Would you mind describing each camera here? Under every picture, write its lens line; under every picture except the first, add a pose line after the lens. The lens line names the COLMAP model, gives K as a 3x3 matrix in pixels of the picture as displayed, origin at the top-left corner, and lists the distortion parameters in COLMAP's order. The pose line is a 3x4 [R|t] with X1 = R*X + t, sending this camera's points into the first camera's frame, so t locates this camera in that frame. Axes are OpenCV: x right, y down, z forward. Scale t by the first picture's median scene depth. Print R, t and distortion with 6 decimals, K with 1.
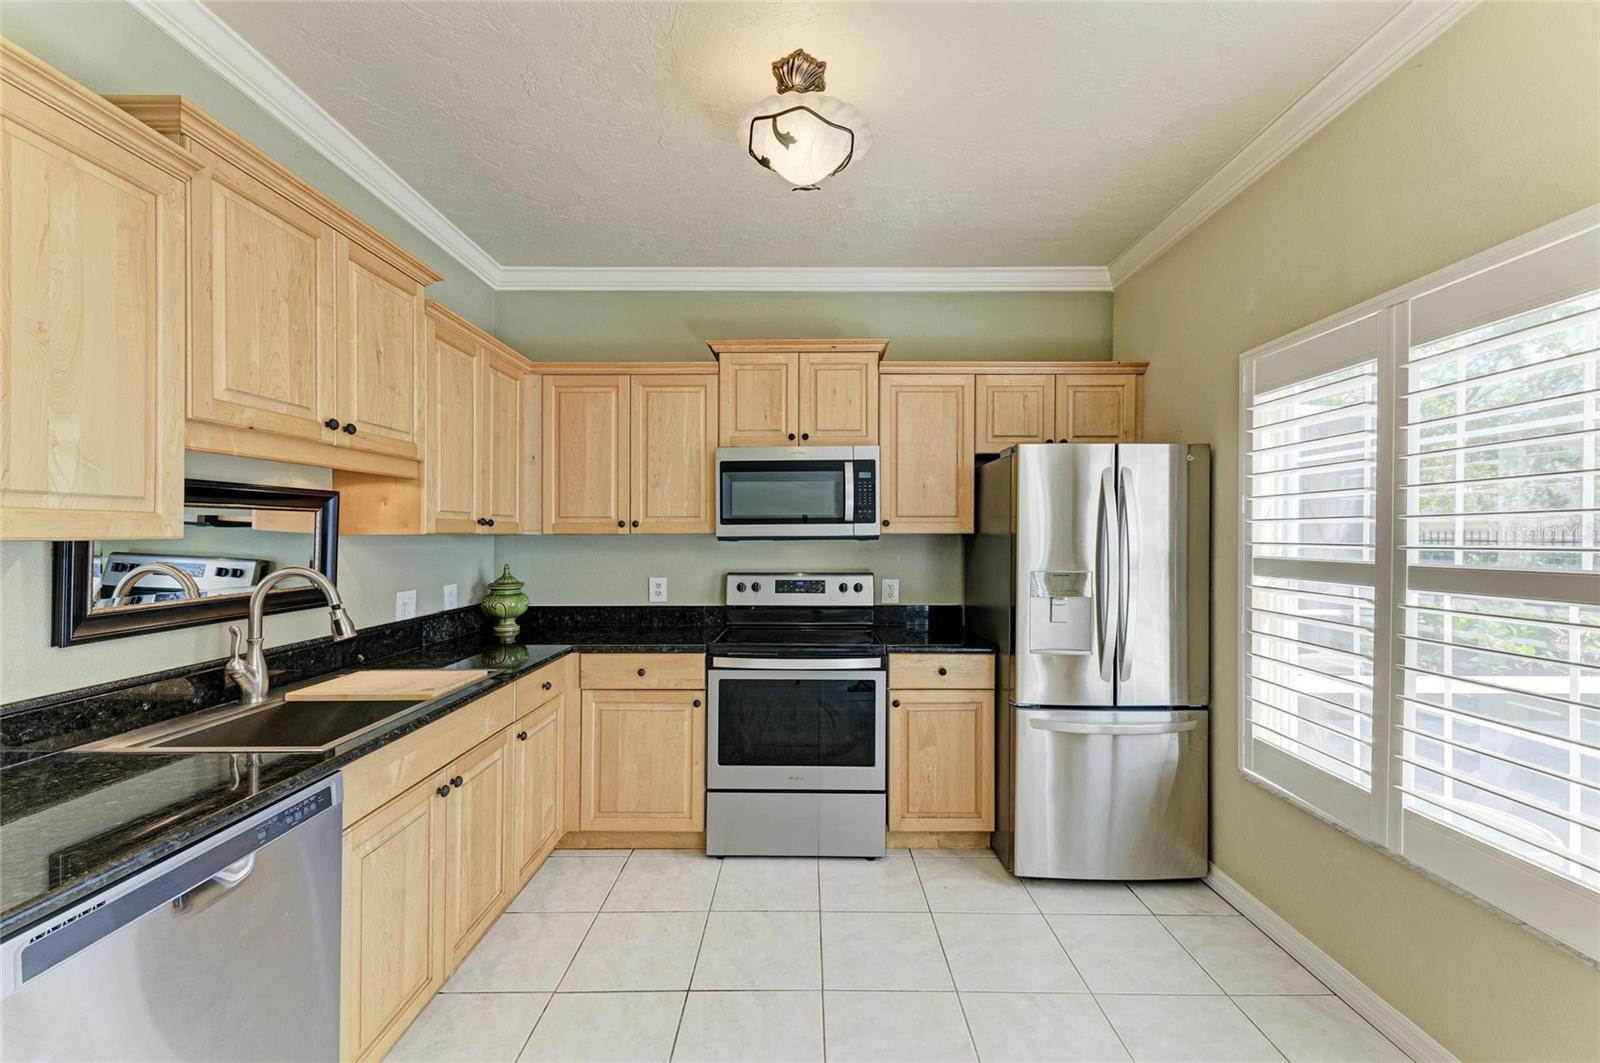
lens RADIAL K [[647.2, 0, 801.4], [0, 647.2, 541.6], [0, 0, 1]] dist [0.010009, -0.000037]
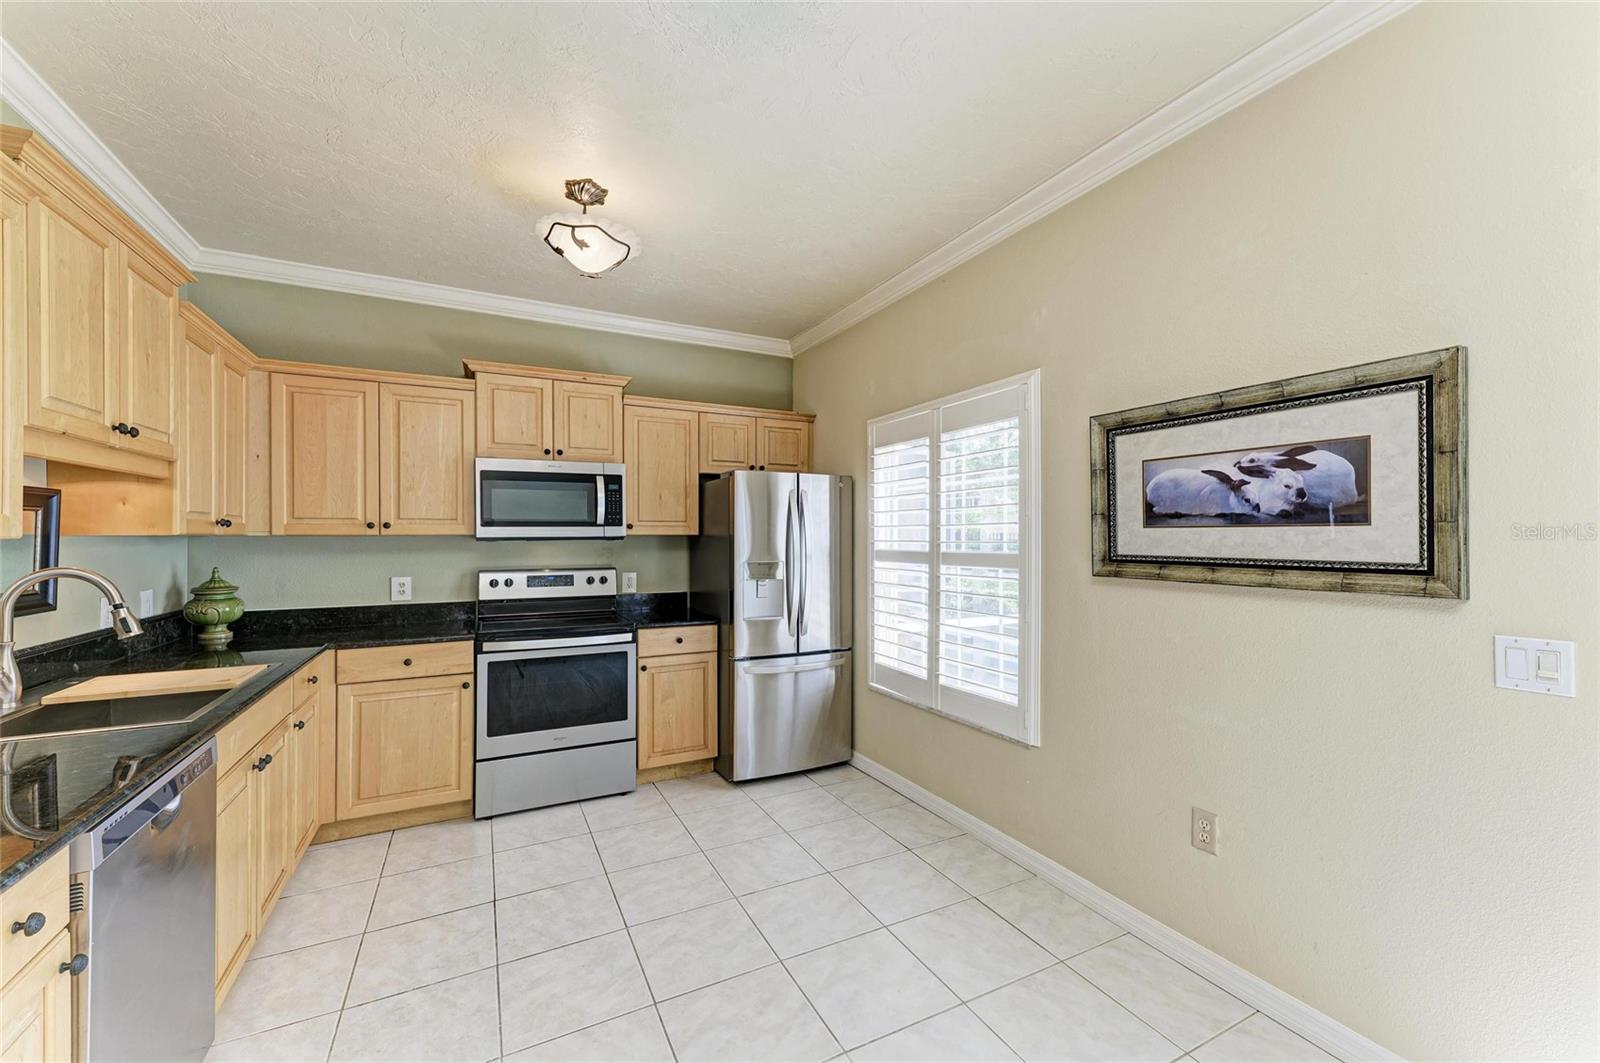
lens RADIAL K [[623.7, 0, 806.4], [0, 623.7, 536.6], [0, 0, 1]] dist [0.002476, -0.000118]
pose [[0.888106, -0.000489, 0.459638, -0.131978], [0.005200, 0.999946, -0.008982, 0.003831], [-0.459609, 0.010367, 0.888061, -0.235642]]
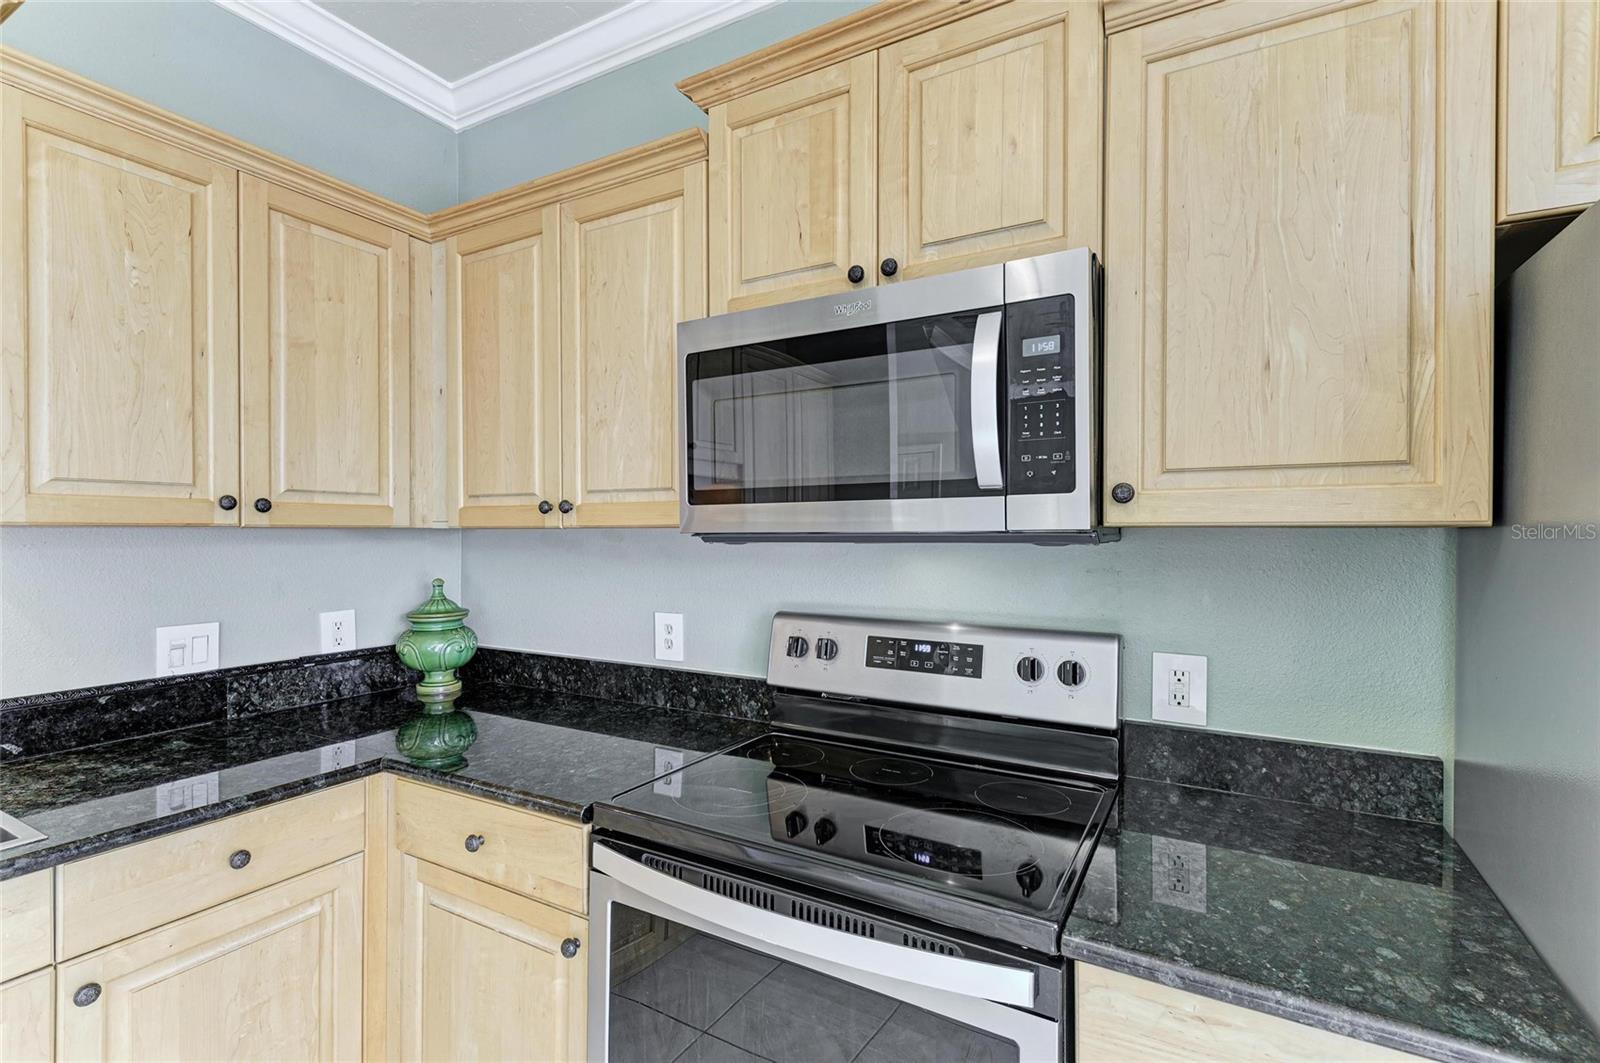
lens RADIAL K [[734.5, 0, 800.0], [0, 734.5, 531.5], [0, 0, 1]] dist [0.012360, -0.000179]
pose [[0.873908, 0.002069, -0.486086, 0.189662], [-0.006737, 0.999946, -0.007856, -0.006092], [0.486044, 0.010140, 0.873875, 0.678526]]
